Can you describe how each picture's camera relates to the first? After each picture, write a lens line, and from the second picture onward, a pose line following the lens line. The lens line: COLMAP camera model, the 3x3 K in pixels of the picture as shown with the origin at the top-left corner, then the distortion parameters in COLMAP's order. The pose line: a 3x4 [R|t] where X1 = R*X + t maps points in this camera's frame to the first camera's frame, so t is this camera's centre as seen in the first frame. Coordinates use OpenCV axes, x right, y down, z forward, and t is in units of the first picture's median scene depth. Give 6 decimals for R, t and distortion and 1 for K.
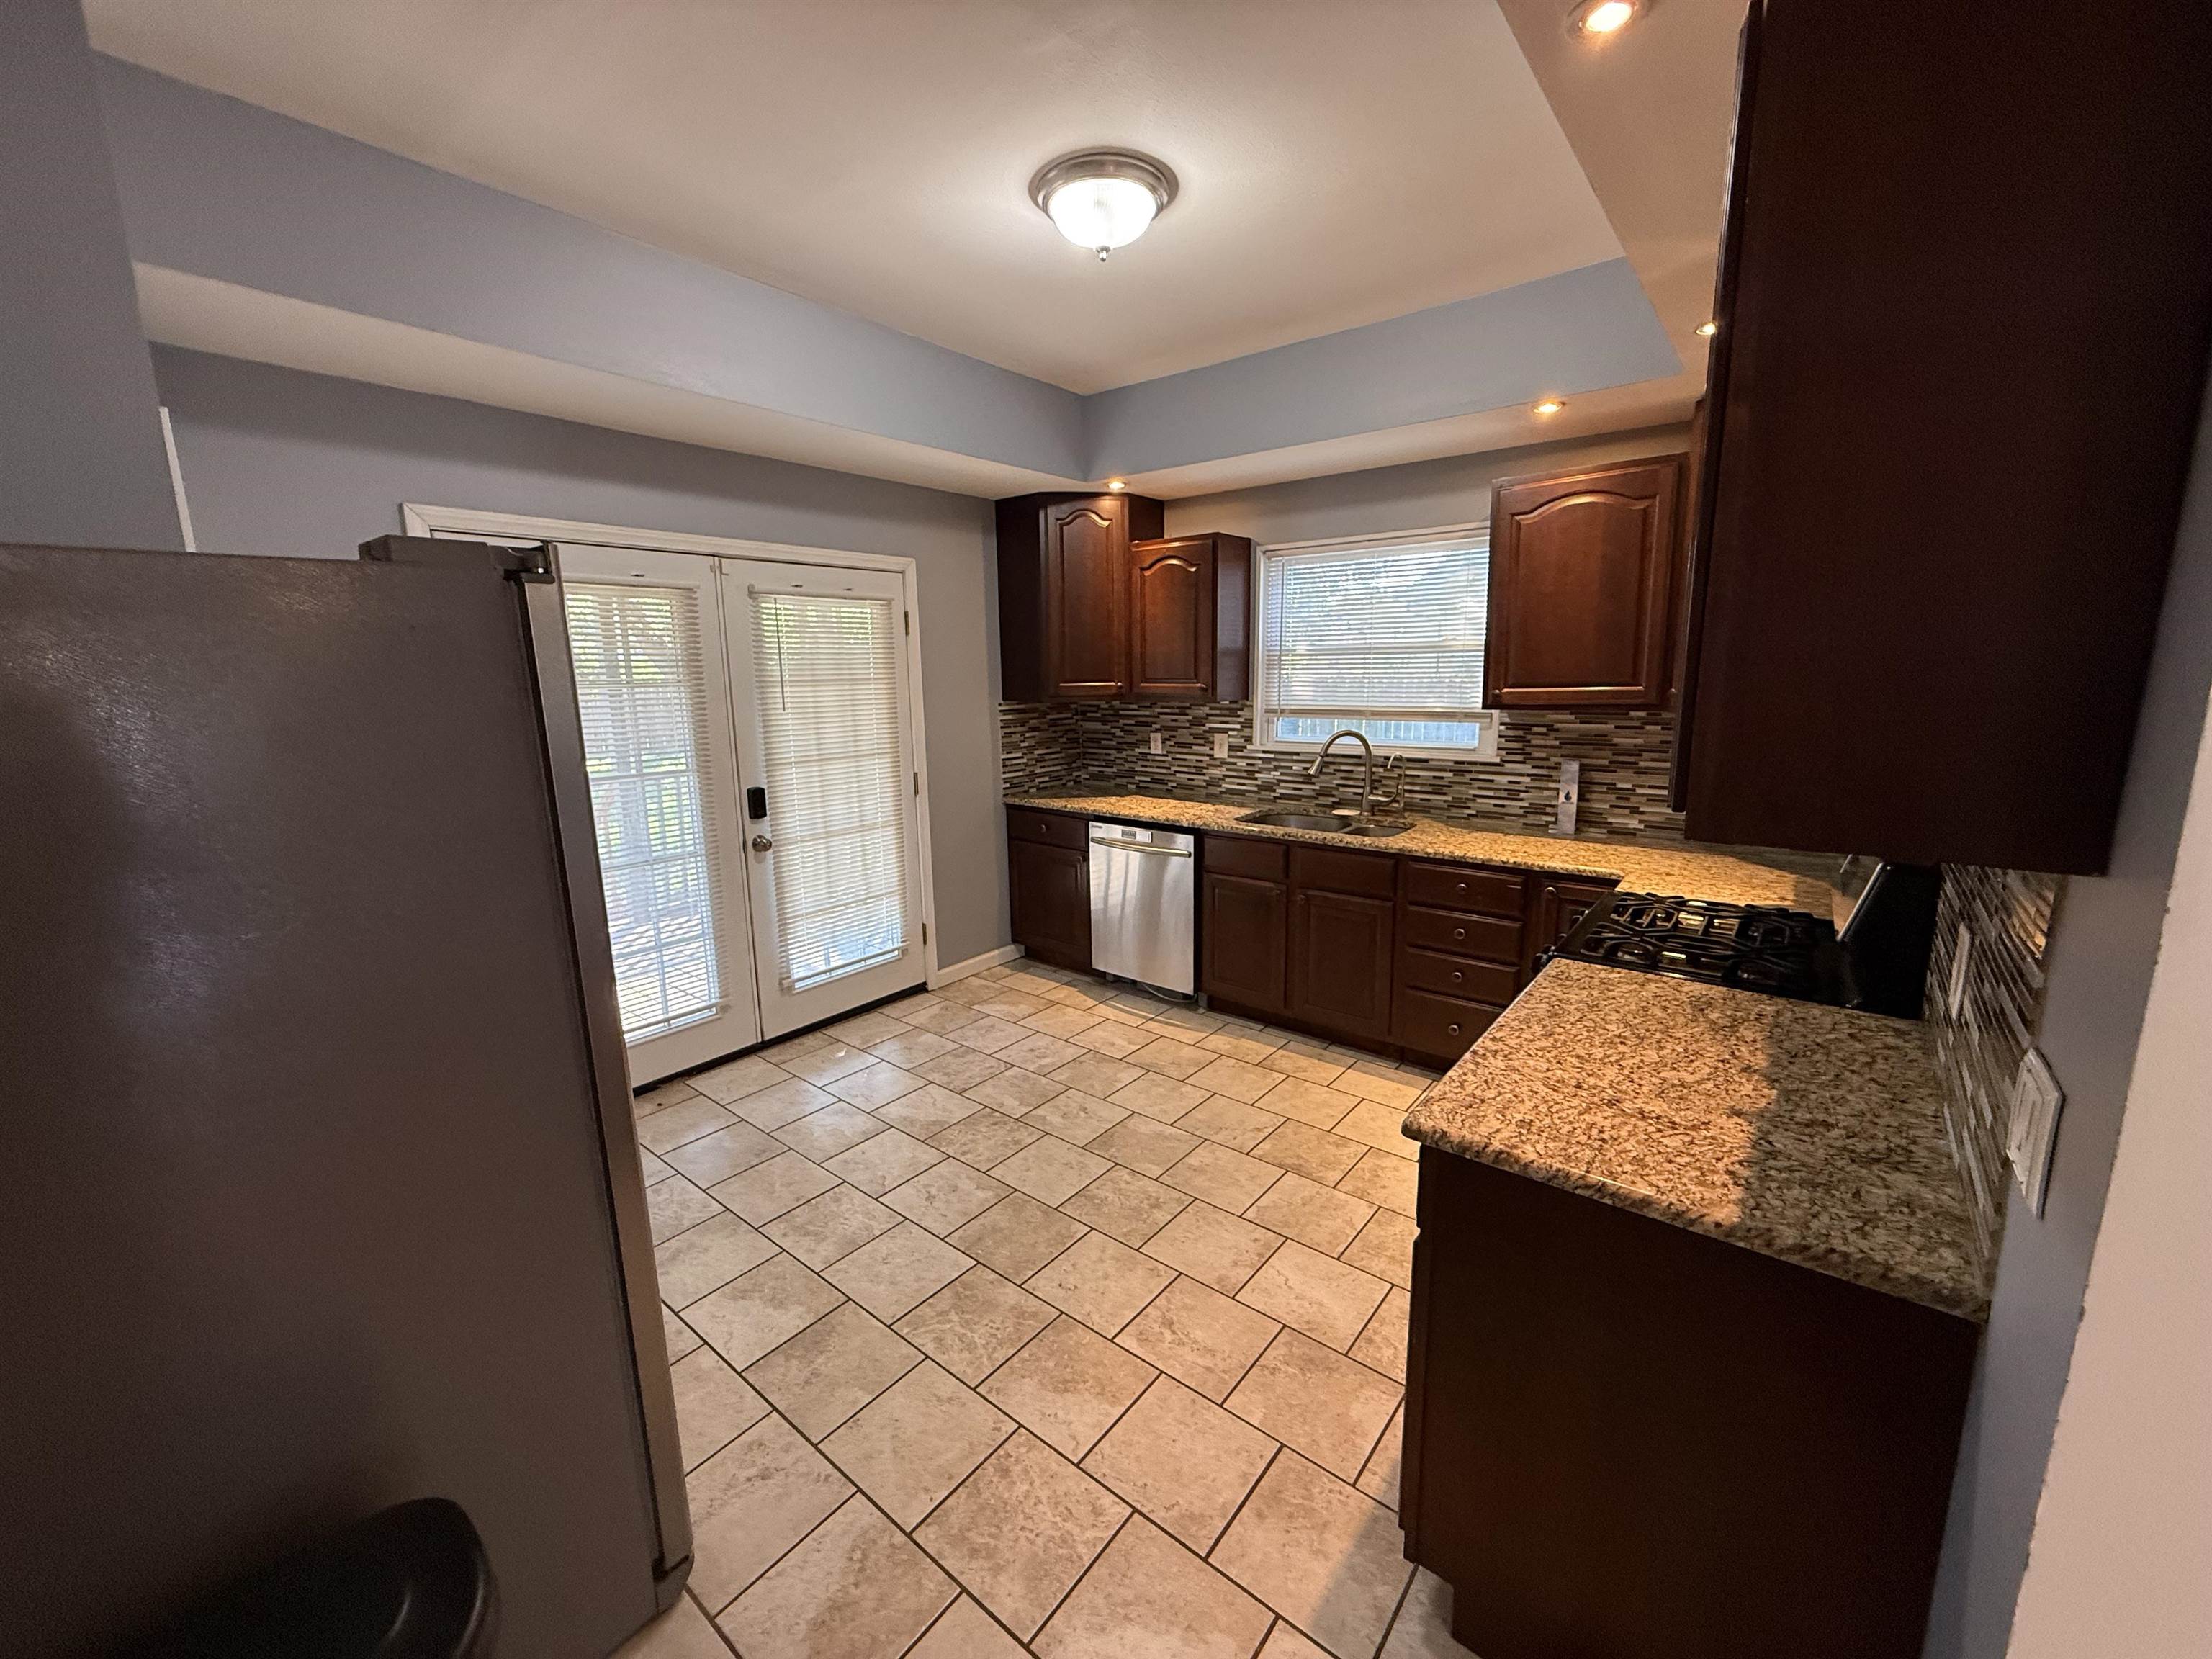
lens RADIAL K [[886.9, 0, 1110.6], [0, 886.9, 828.2], [0, 0, 1]] dist [0.001253, -0.001793]
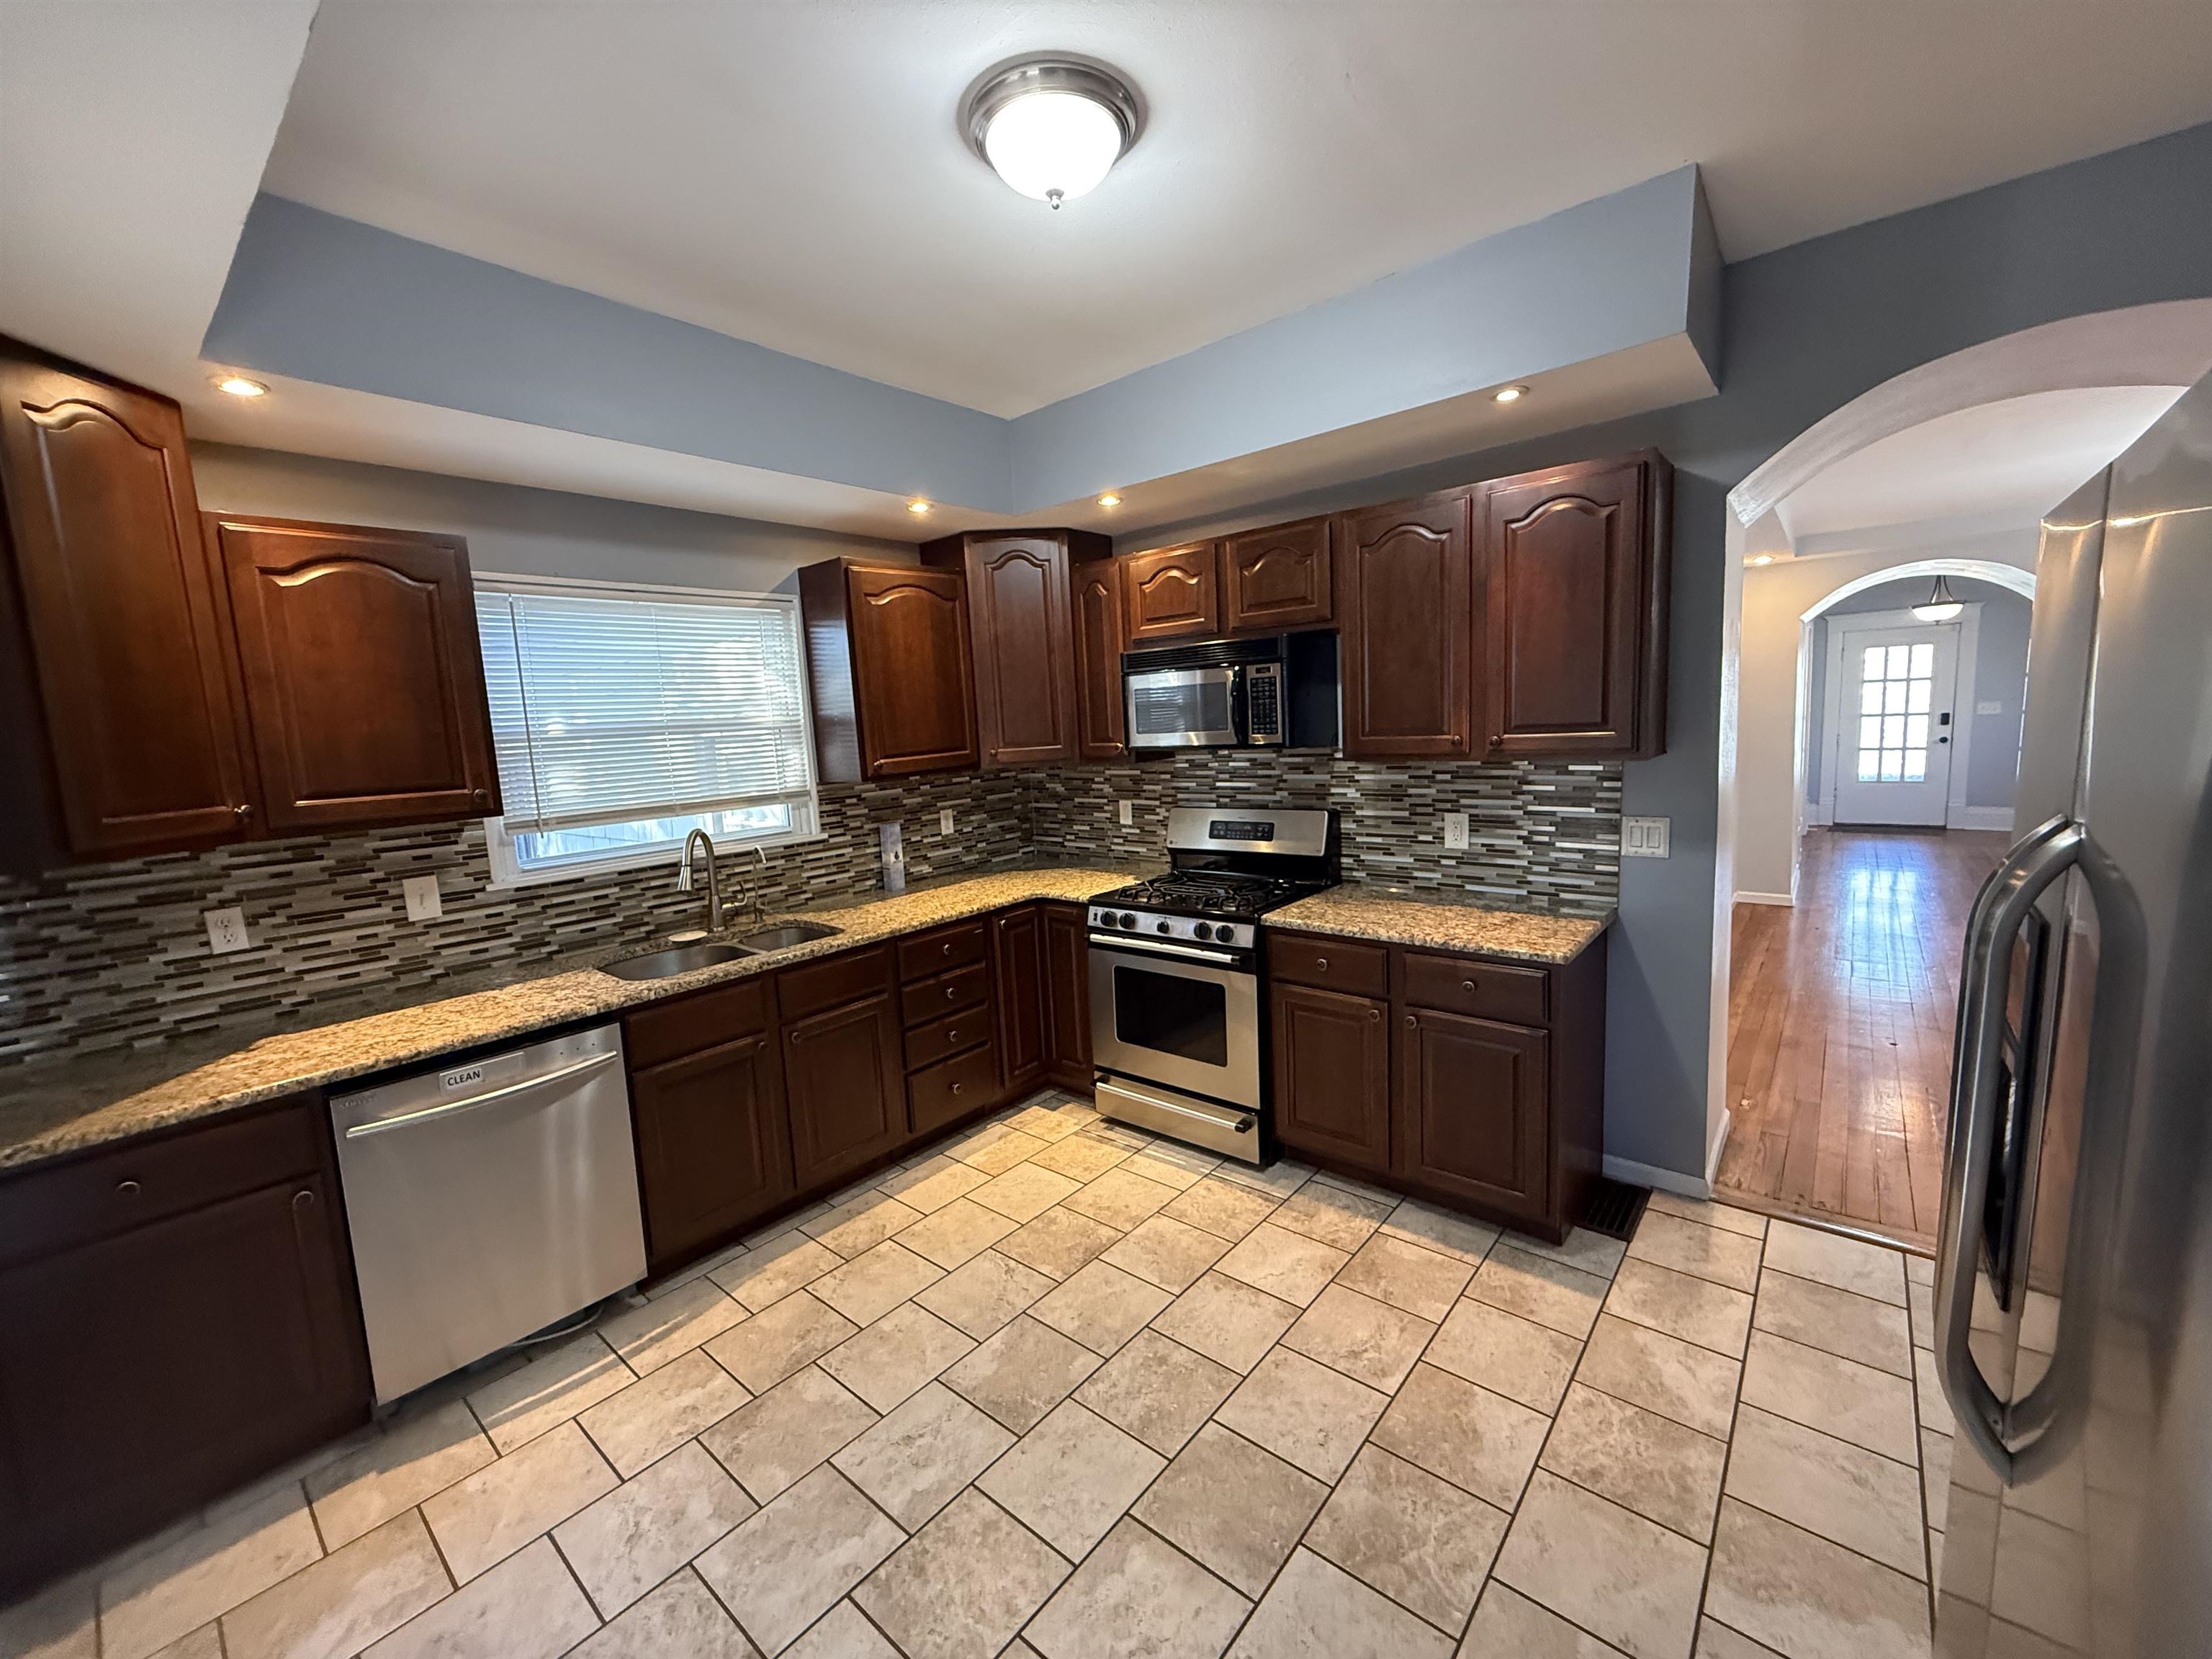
lens RADIAL K [[886.9, 0, 1088.0], [0, 886.9, 832.2], [0, 0, 1]] dist [0.001253, -0.001793]
pose [[0.032083, -0.112318, 0.993154, -0.511150], [0.233788, 0.966943, 0.101801, -0.109751], [-0.971758, 0.228922, 0.057281, 0.640230]]
